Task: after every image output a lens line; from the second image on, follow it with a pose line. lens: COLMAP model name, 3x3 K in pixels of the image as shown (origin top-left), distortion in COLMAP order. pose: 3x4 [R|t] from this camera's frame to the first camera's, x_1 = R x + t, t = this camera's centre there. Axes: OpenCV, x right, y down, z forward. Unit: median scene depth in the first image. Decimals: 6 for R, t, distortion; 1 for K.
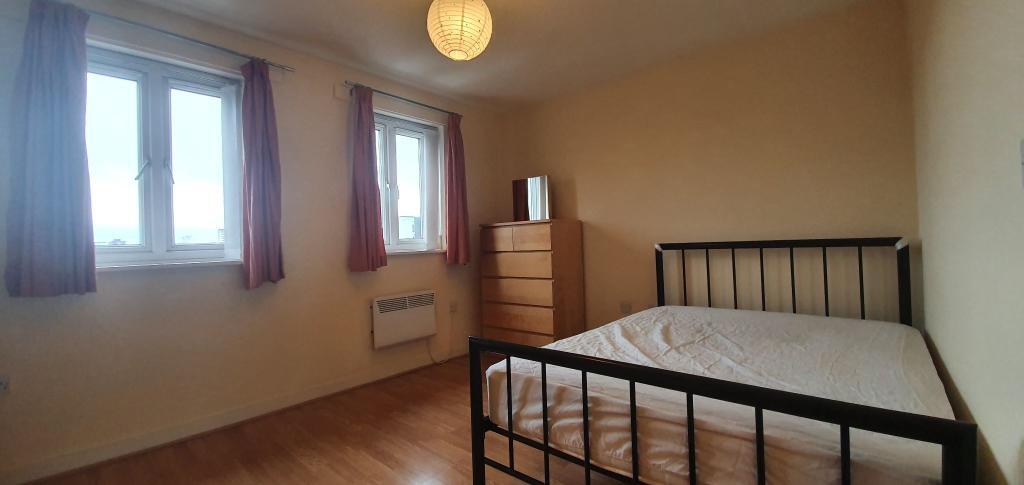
lens RADIAL K [[409.3, 0, 508.0], [0, 409.3, 239.8], [0, 0, 1]] dist [0.001231, -0.011068]
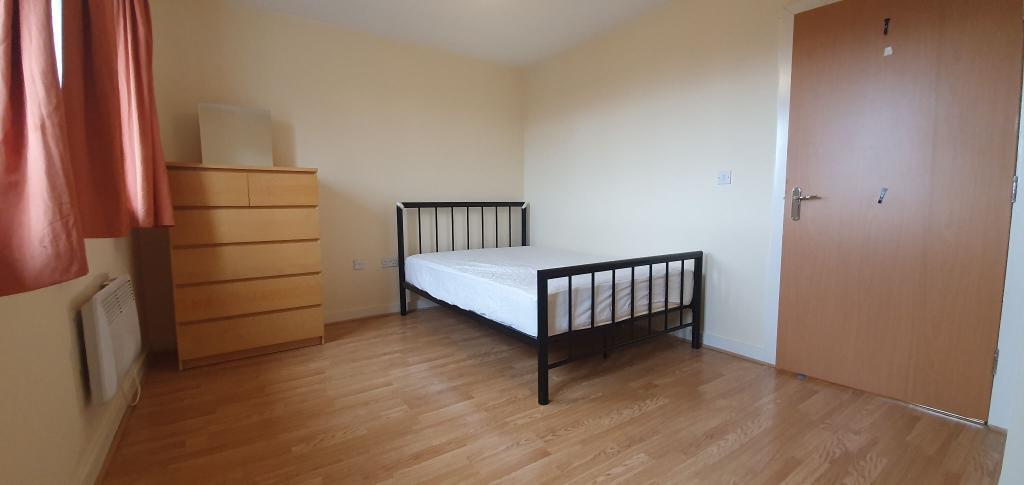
lens RADIAL K [[409.3, 0, 508.0], [0, 409.3, 239.8], [0, 0, 1]] dist [0.001231, -0.011068]
pose [[0.207290, -0.062140, 0.976304, -0.947520], [-0.023932, 0.997360, 0.068561, 0.039881], [-0.977987, -0.037577, 0.205256, 0.629562]]
